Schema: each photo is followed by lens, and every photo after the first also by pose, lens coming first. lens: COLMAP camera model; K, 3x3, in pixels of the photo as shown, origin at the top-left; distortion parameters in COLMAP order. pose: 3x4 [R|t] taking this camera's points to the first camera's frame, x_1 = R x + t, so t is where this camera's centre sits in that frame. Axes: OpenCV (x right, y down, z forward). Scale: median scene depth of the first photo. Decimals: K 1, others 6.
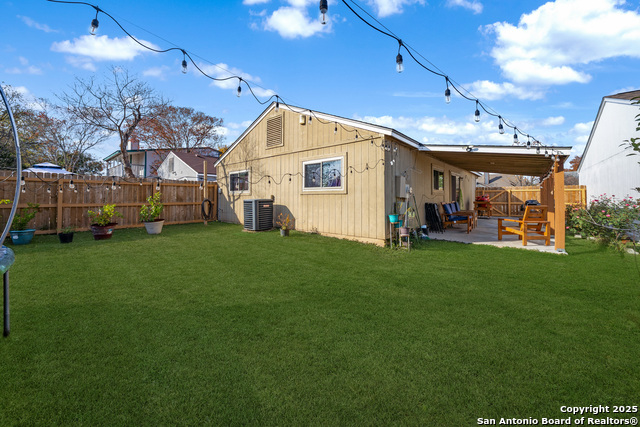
lens RADIAL K [[233.3, 0, 309.6], [0, 233.3, 194.8], [0, 0, 1]] dist [-0.013948, 0.000262]
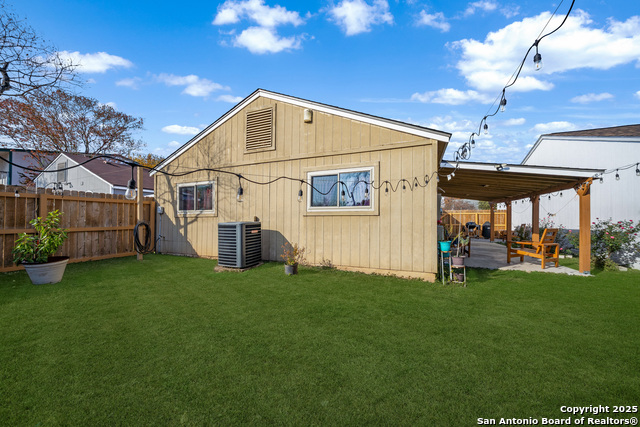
lens RADIAL K [[233.3, 0, 315.3], [0, 233.3, 217.0], [0, 0, 1]] dist [-0.013948, 0.000262]
pose [[0.948964, 0.005415, 0.315338, -0.221033], [-0.005450, 0.999985, -0.000771, 0.002342], [-0.315338, -0.000987, 0.948979, 0.257711]]
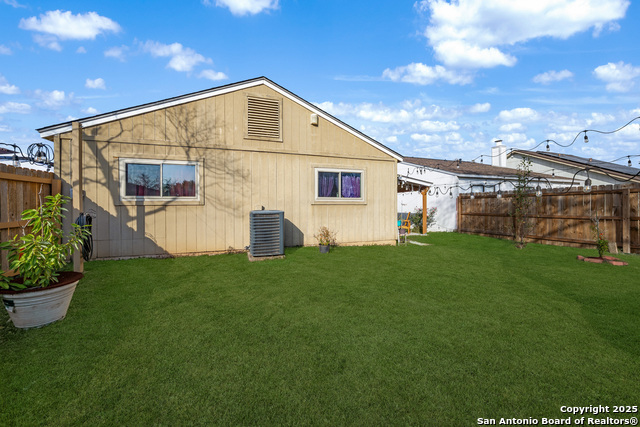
lens RADIAL K [[233.3, 0, 305.0], [0, 233.3, 208.4], [0, 0, 1]] dist [-0.013948, 0.000262]
pose [[0.511256, 0.001325, 0.859428, -0.739295], [-0.003758, 0.999993, 0.000694, 0.011952], [-0.859420, -0.003584, 0.511257, 0.531767]]
